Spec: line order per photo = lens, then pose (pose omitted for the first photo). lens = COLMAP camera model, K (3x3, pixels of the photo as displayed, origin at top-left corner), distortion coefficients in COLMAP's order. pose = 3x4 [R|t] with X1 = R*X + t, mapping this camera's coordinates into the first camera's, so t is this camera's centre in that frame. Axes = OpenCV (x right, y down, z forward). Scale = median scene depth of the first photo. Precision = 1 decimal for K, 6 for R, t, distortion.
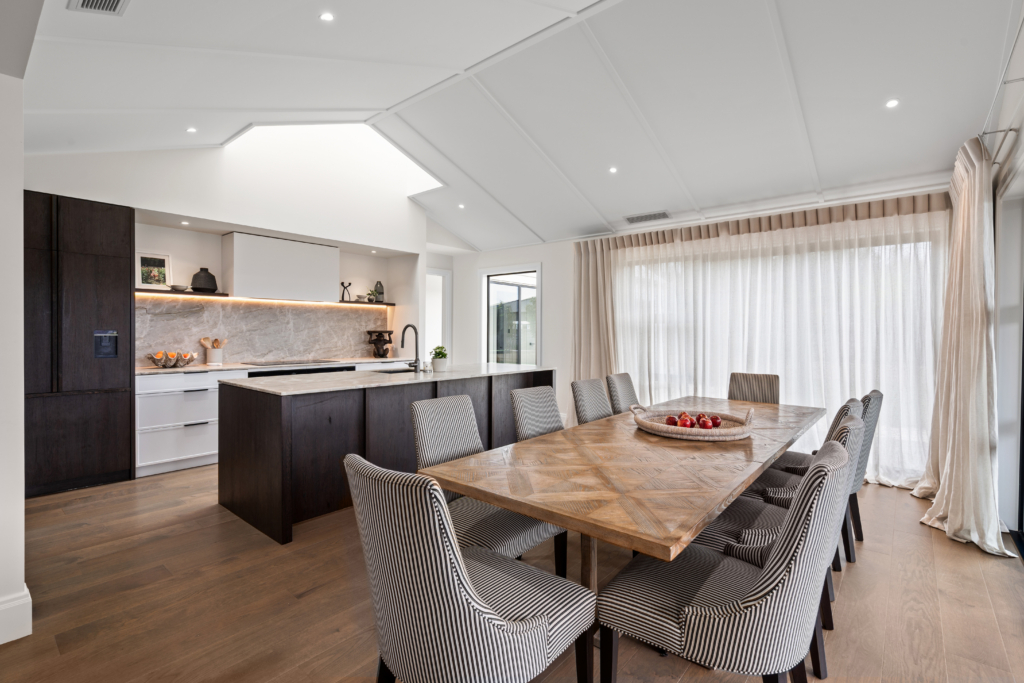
lens RADIAL K [[469.6, 0, 516.4], [0, 469.6, 335.7], [0, 0, 1]] dist [0.000511, 0.000341]
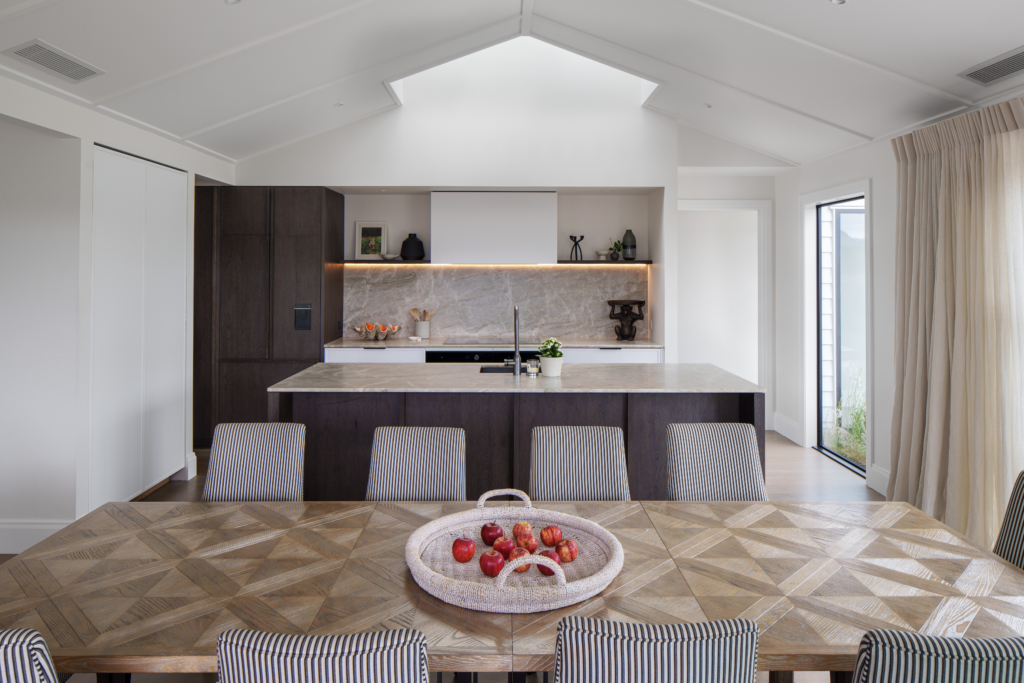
lens RADIAL K [[697.1, 0, 509.5], [0, 697.1, 264.1], [0, 0, 1]] dist [-0.006051, 0.000364]
pose [[0.647403, -0.010950, -0.762069, 0.499776], [-0.004630, 0.999822, -0.018300, -0.058551], [0.762134, 0.015376, 0.647237, 0.251556]]
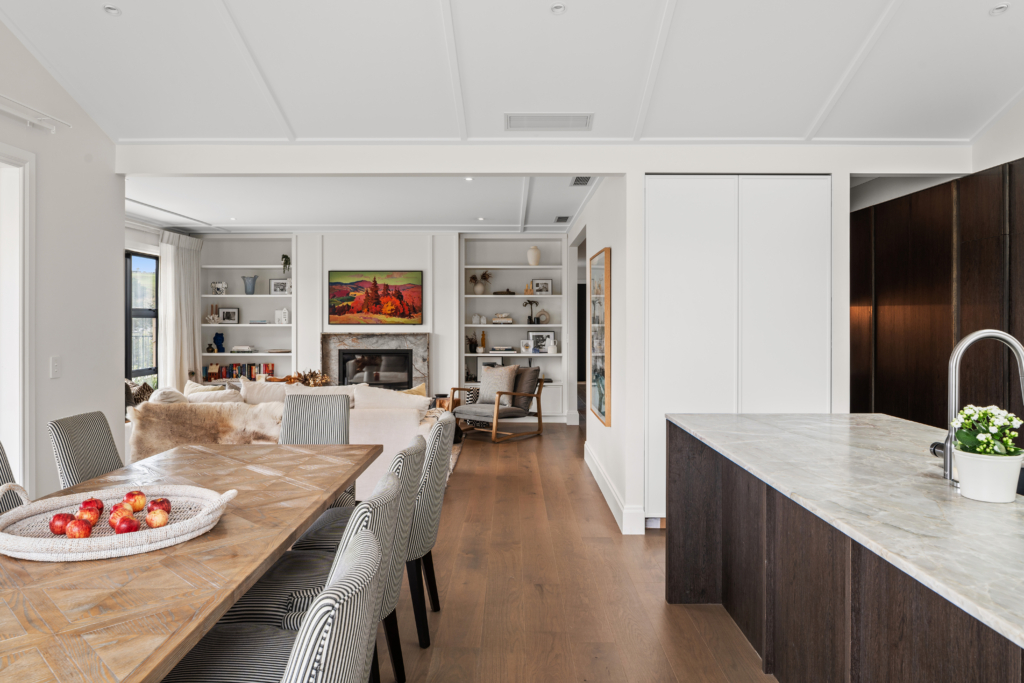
lens RADIAL K [[702.4, 0, 510.1], [0, 702.4, 320.3], [0, 0, 1]] dist [-0.008169, 0.000038]
pose [[-0.765561, -0.005563, -0.643339, 0.281608], [-0.010561, 0.999937, 0.003920, -0.025628], [0.643277, 0.009796, -0.765571, 0.982908]]
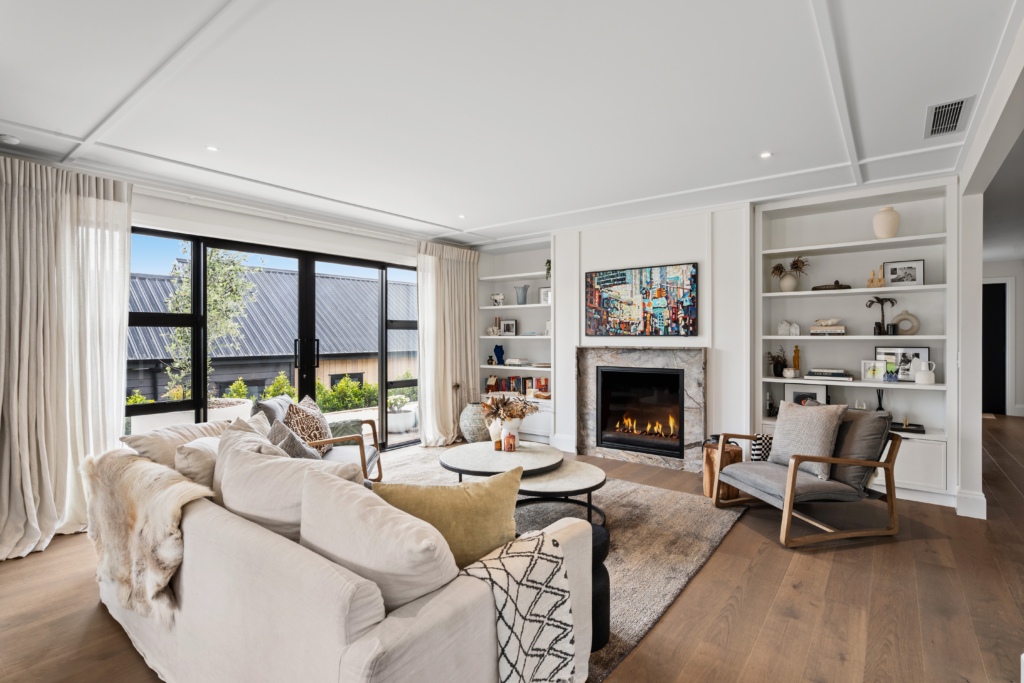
lens RADIAL K [[489.8, 0, 533.5], [0, 489.8, 337.4], [0, 0, 1]] dist [-0.002532, 0.000006]
pose [[-0.997617, -0.003765, -0.068897, -0.339636], [-0.004502, 0.999934, 0.010546, -0.010923], [0.068853, 0.010831, -0.997568, 0.350052]]
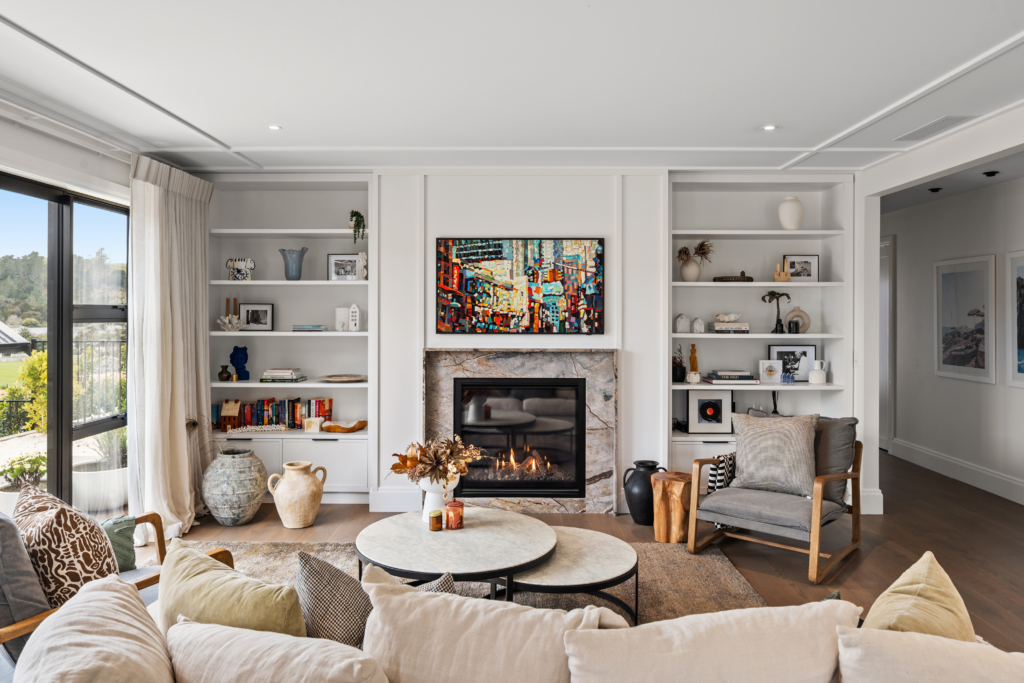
lens RADIAL K [[703.1, 0, 511.2], [0, 703.1, 311.5], [0, 0, 1]] dist [-0.006116, -0.000878]
pose [[-0.770173, -0.009436, -0.637766, 0.039428], [-0.012768, 0.999918, 0.000624, -0.037069], [0.637708, 0.008623, -0.770230, 0.145476]]
